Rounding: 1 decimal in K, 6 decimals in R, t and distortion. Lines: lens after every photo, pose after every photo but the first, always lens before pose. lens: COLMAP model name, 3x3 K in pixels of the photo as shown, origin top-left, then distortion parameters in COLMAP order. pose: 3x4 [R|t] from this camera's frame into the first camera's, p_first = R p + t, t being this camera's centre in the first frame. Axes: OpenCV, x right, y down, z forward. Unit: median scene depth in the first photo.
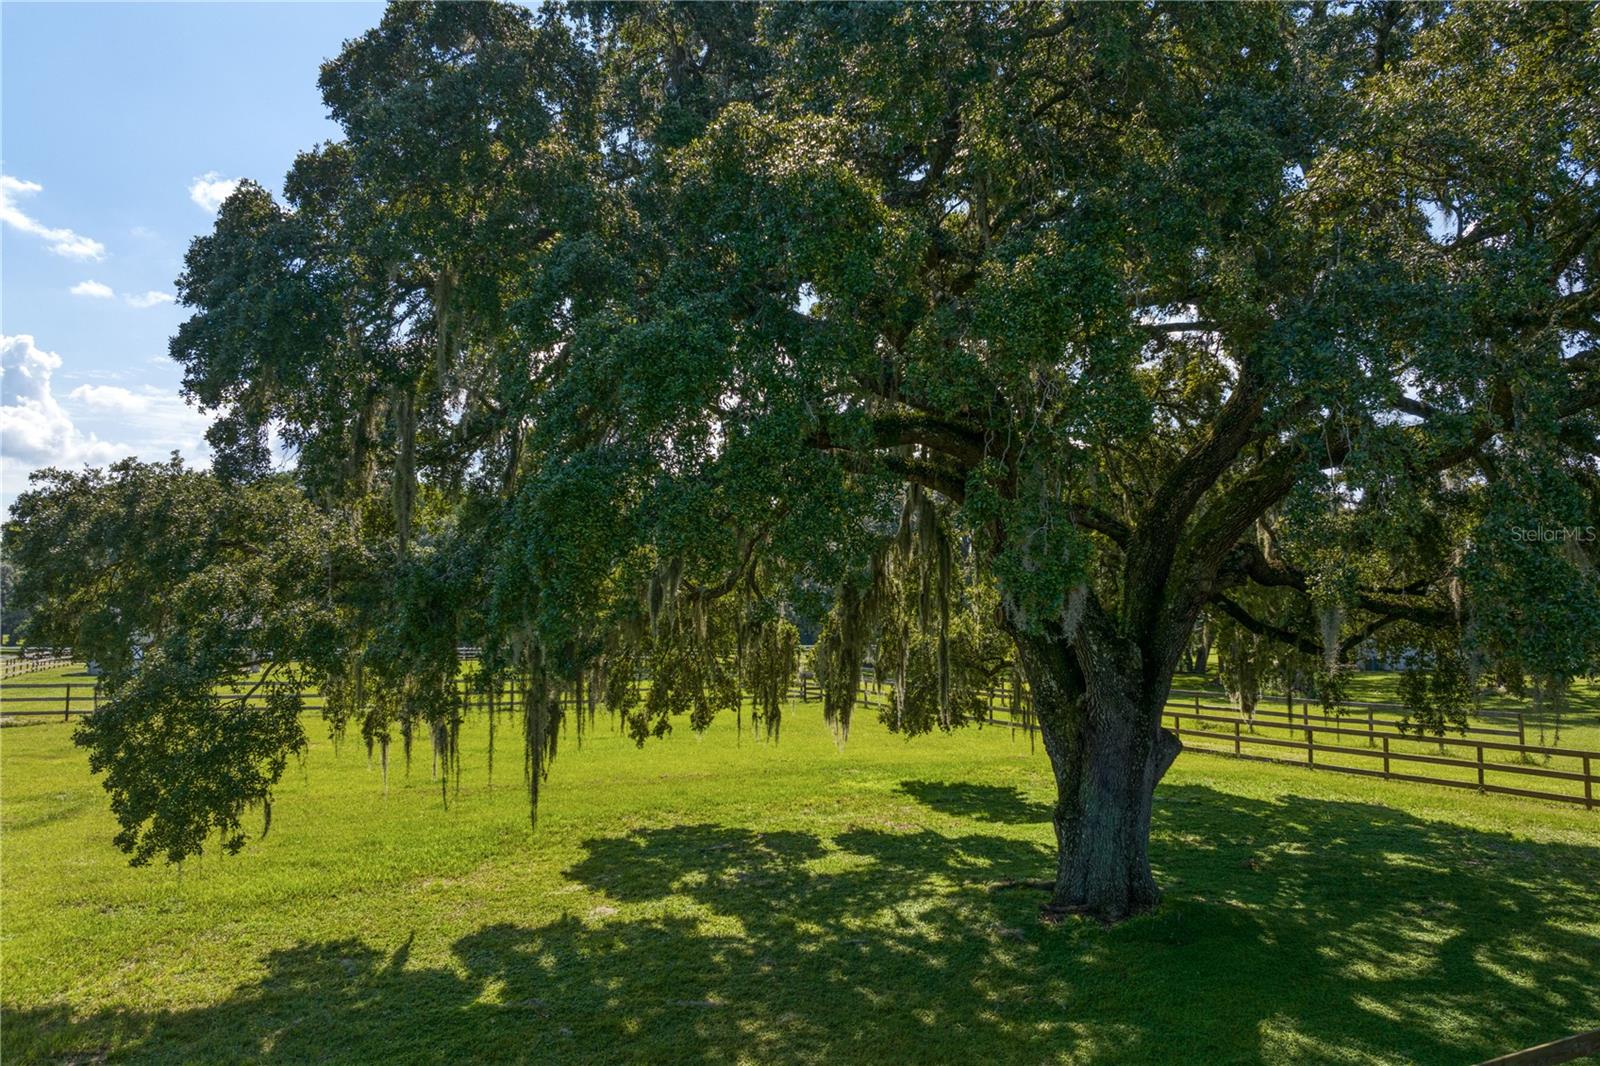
lens RADIAL K [[1108.2, 0, 800.0], [0, 1108.2, 533.0], [0, 0, 1]] dist [-0.056123, 0.027686]
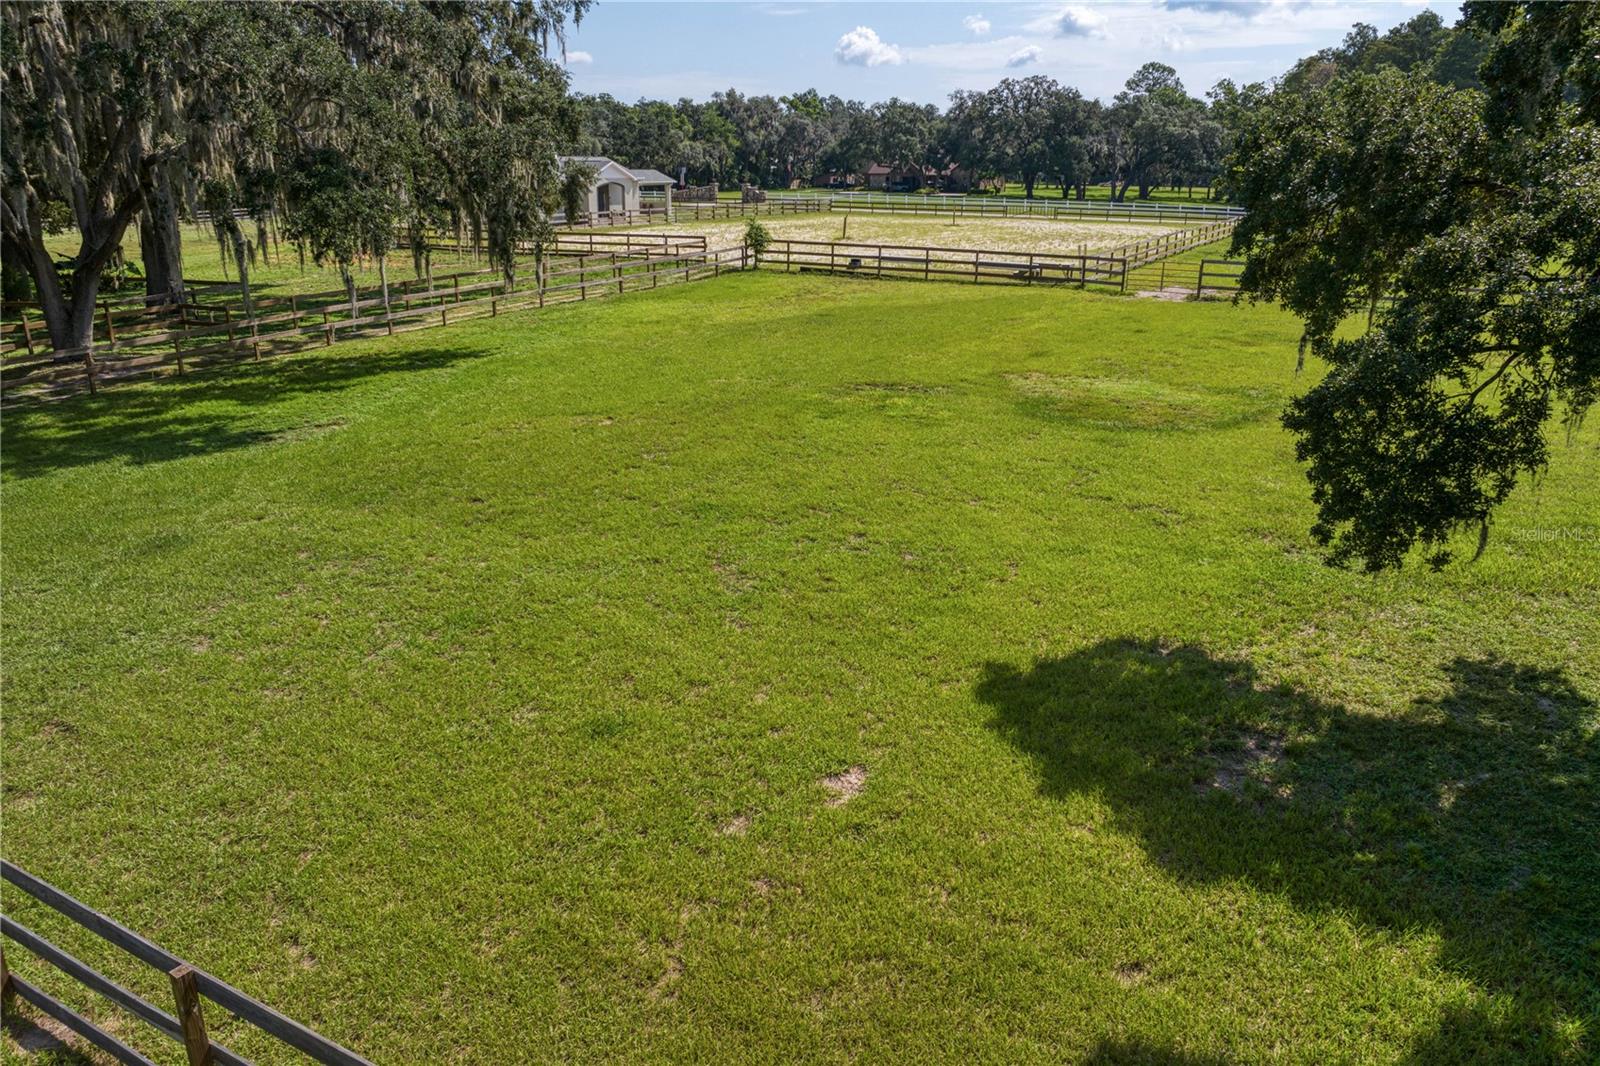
lens RADIAL K [[1108.2, 0, 800.0], [0, 1108.2, 533.0], [0, 0, 1]] dist [-0.056123, 0.027686]
pose [[0.561439, 0.255053, -0.787232, -0.122091], [0.070076, 0.933246, 0.352336, -0.076411], [0.824546, -0.252981, 0.506088, 0.140474]]
